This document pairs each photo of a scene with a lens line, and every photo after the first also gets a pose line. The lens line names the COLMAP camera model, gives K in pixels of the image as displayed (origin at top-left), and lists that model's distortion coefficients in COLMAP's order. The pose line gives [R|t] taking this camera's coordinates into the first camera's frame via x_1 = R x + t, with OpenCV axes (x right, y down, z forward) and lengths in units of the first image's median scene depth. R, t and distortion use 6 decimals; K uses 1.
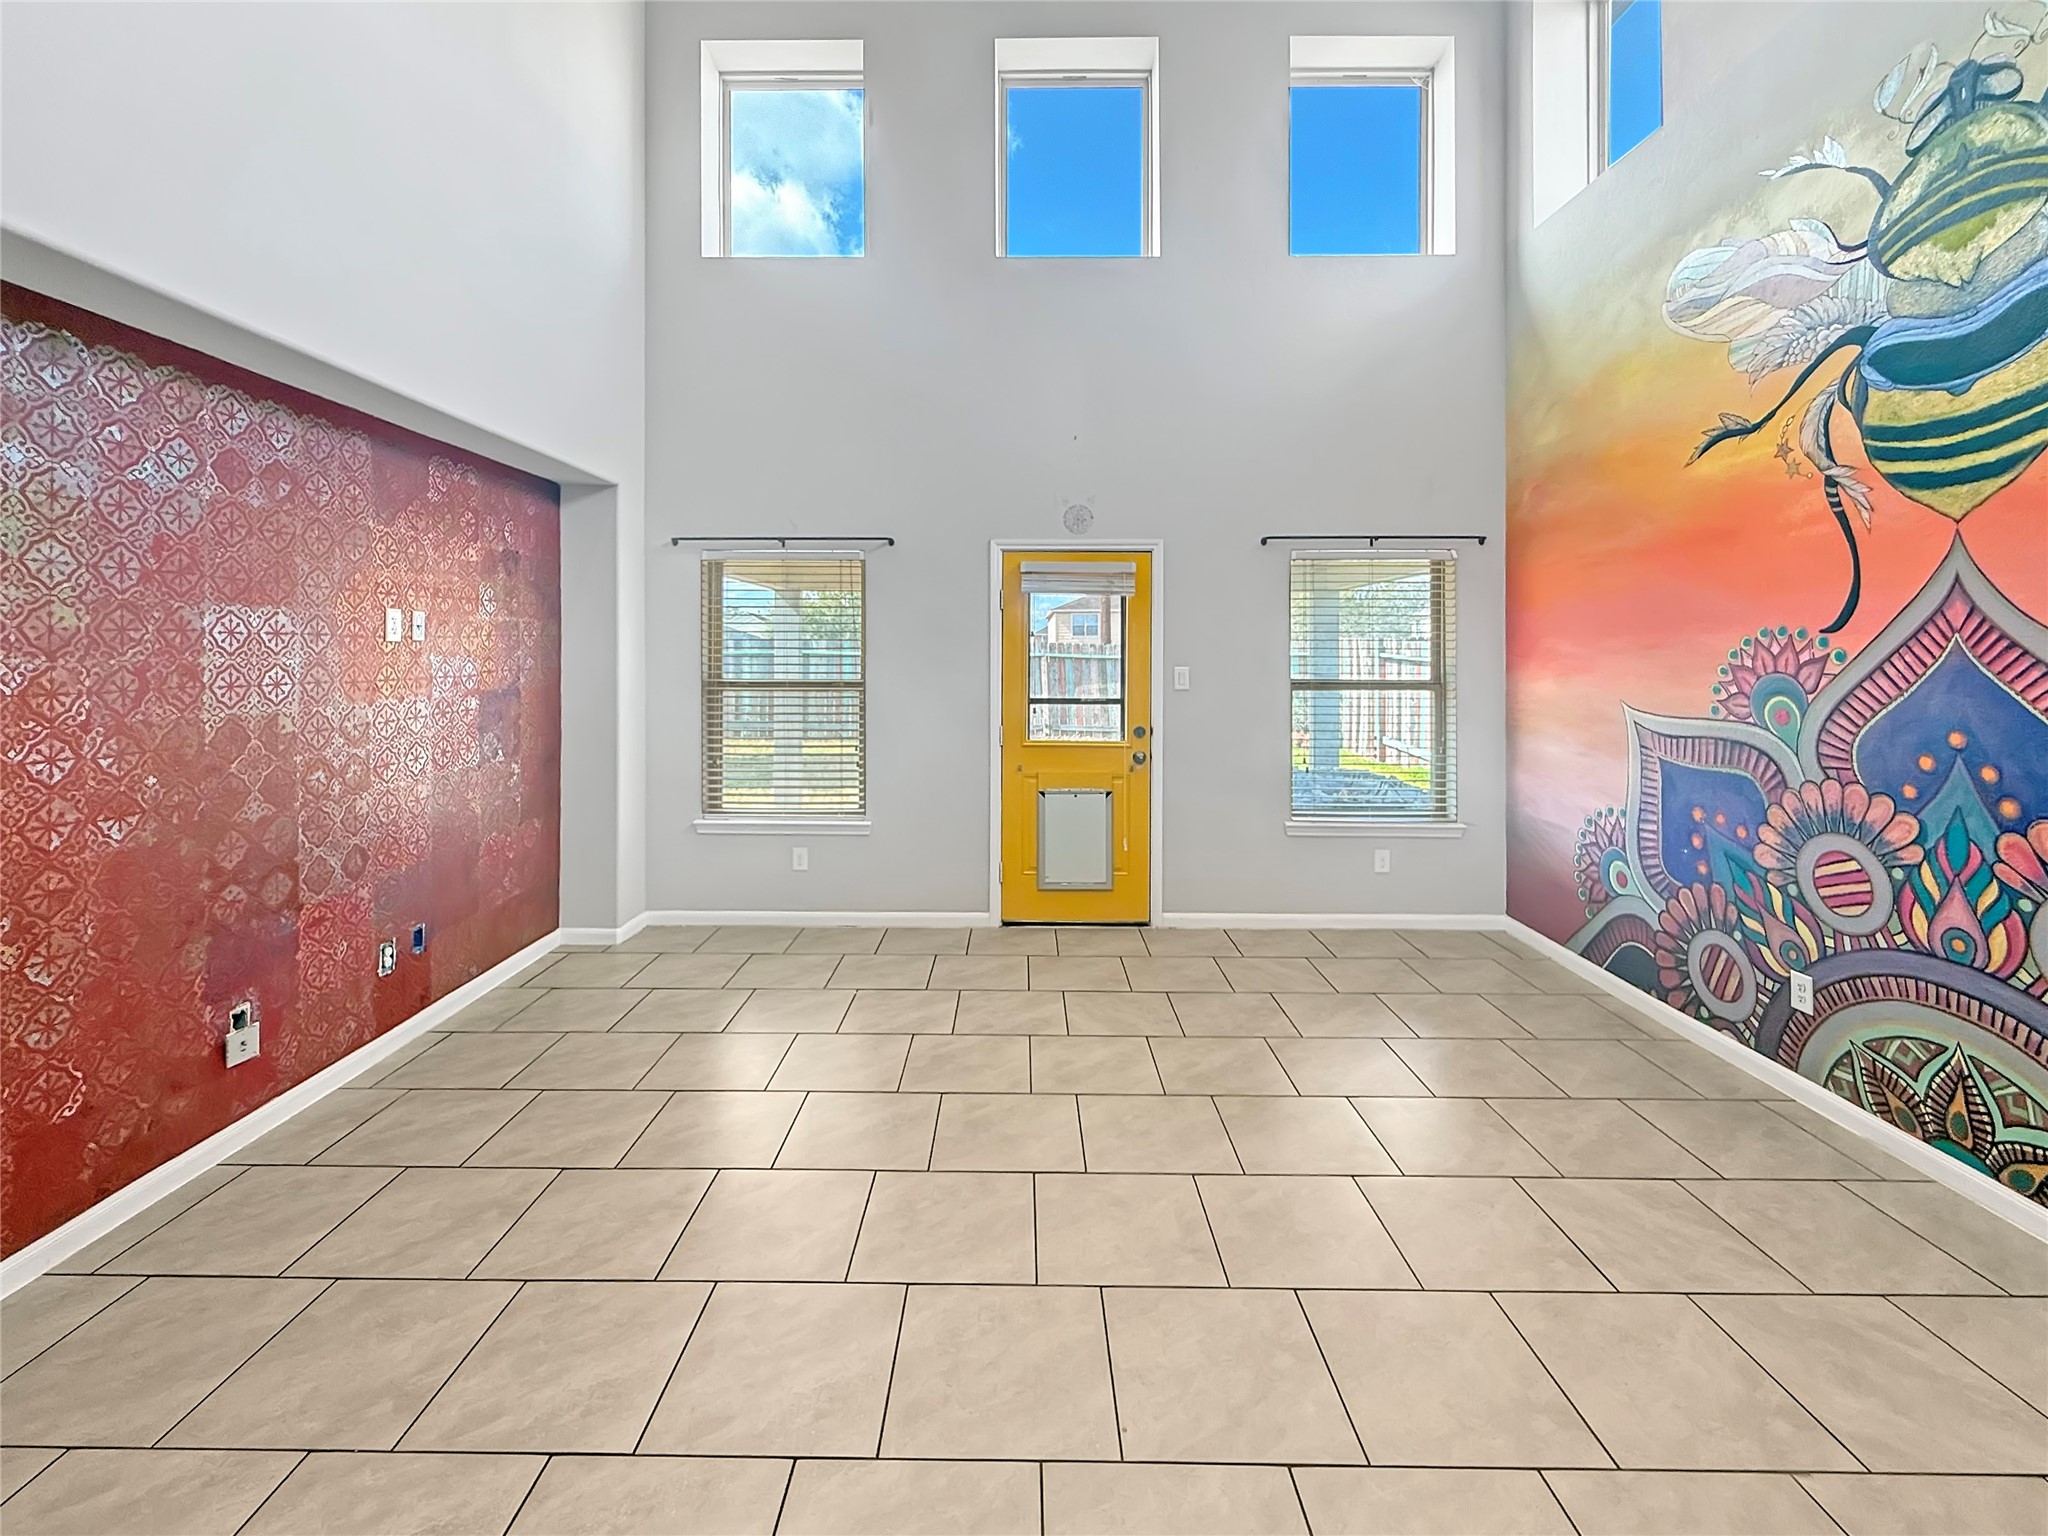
lens RADIAL K [[882.4, 0, 1043.5], [0, 882.4, 652.6], [0, 0, 1]] dist [0.002189, -0.000819]
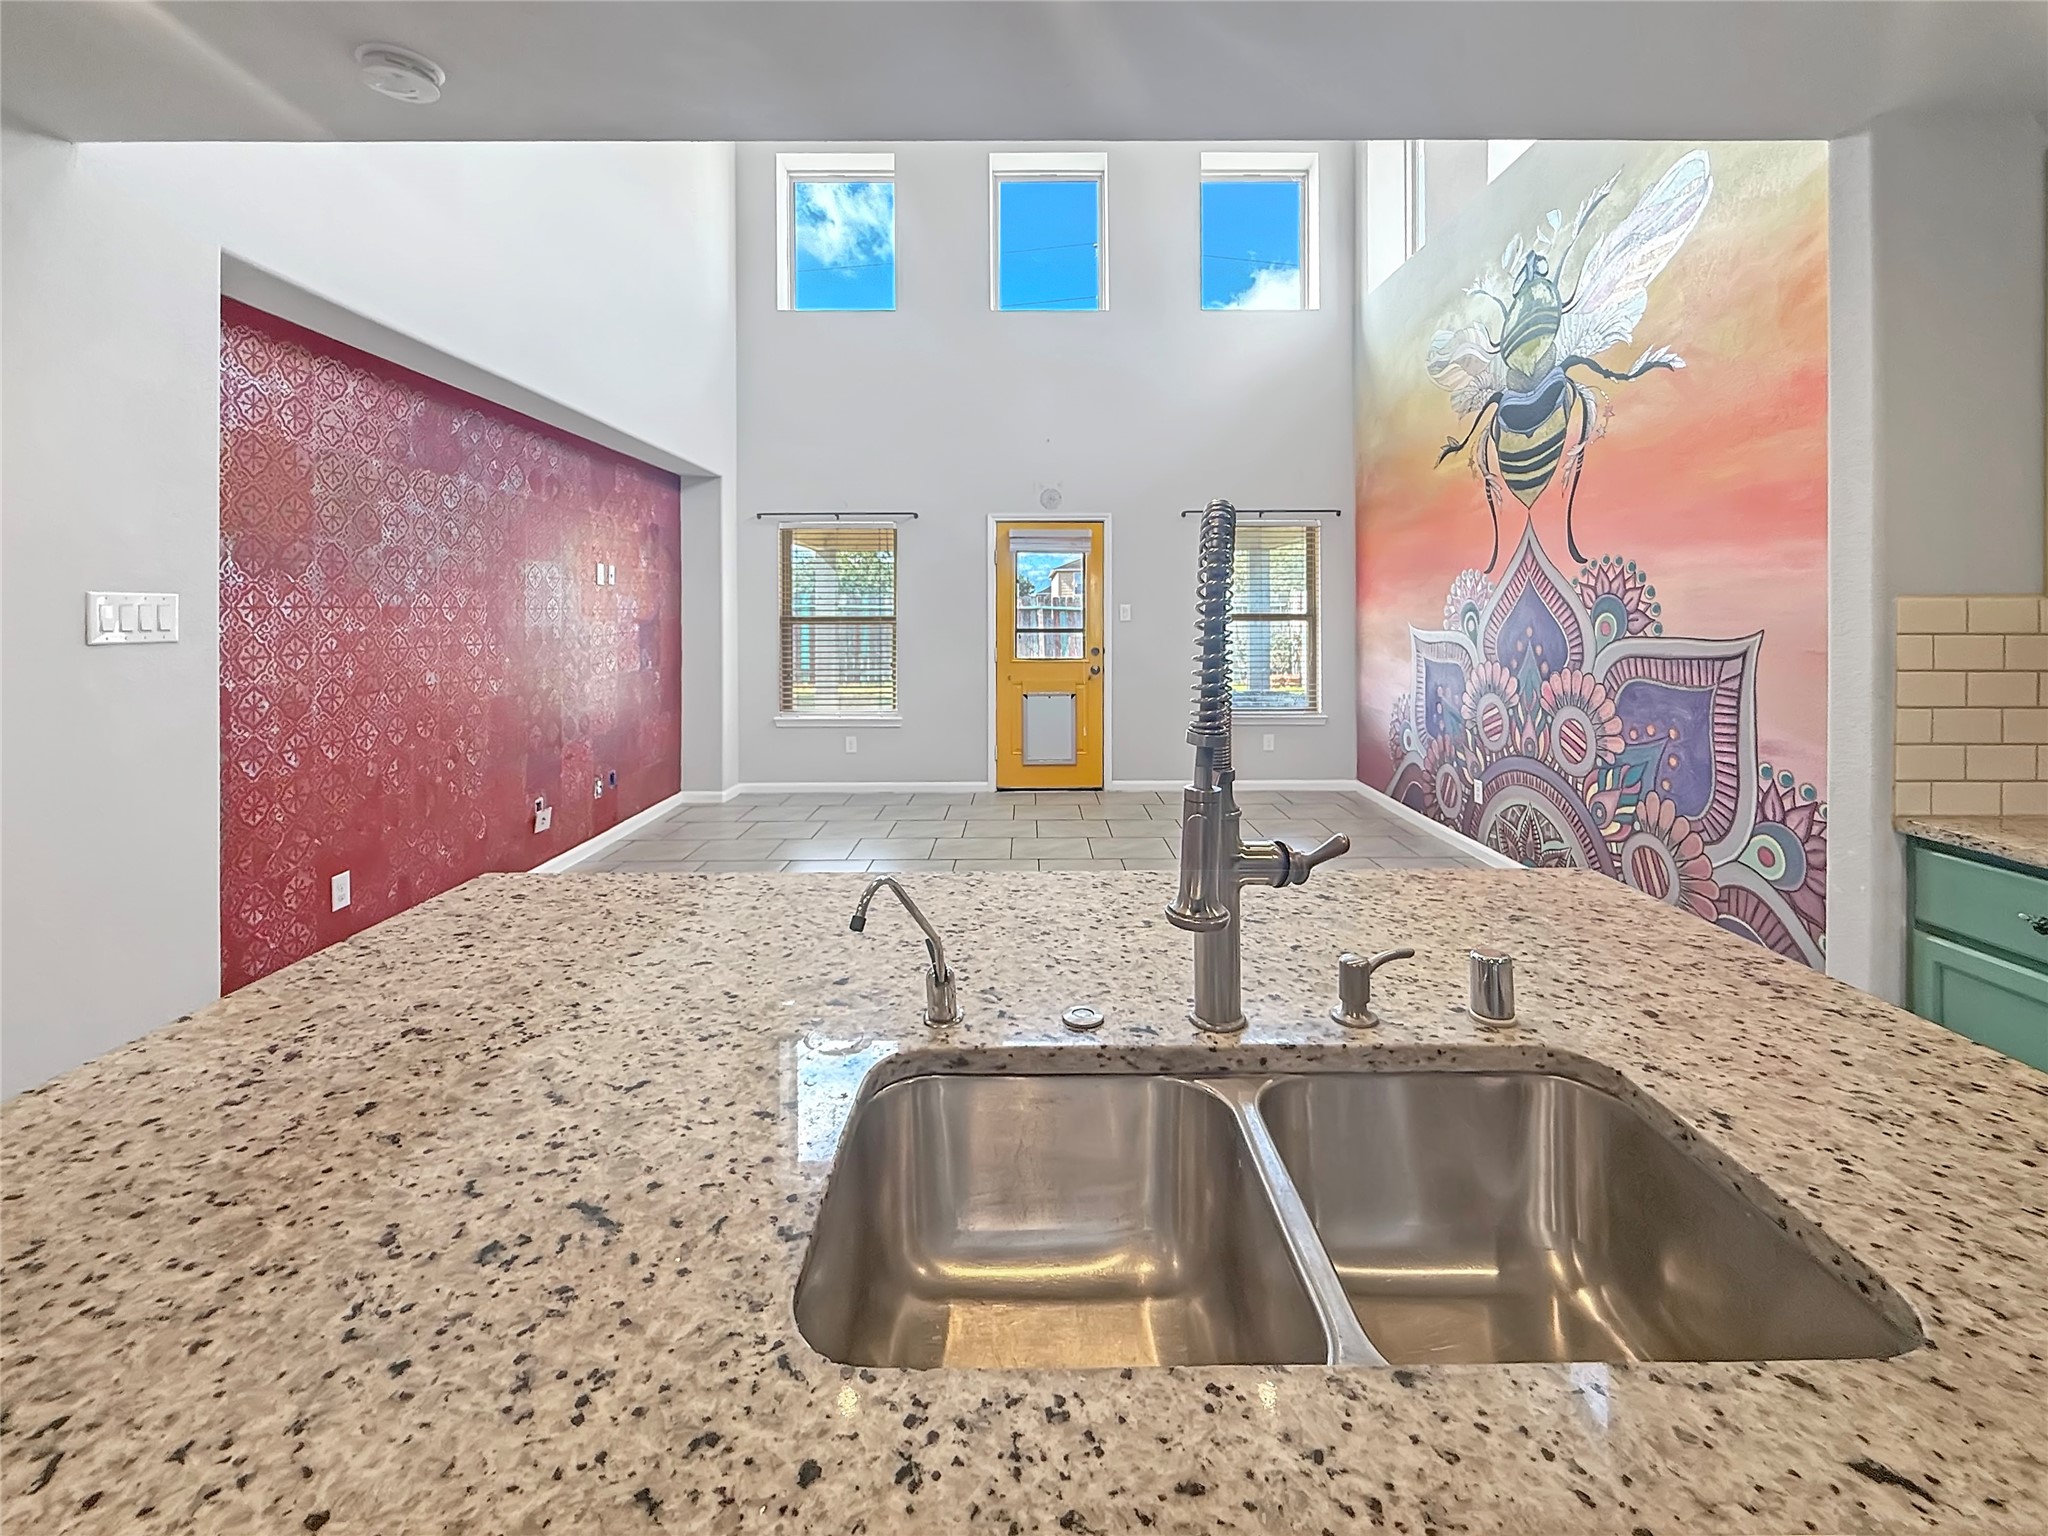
lens RADIAL K [[878.2, 0, 1061.4], [0, 878.2, 610.1], [0, 0, 1]] dist [0.002586, -0.000496]
pose [[0.999875, -0.005219, 0.014916, 0.053944], [0.005254, 0.999984, -0.002291, 0.042467], [-0.014904, 0.002369, 0.999886, -0.591013]]
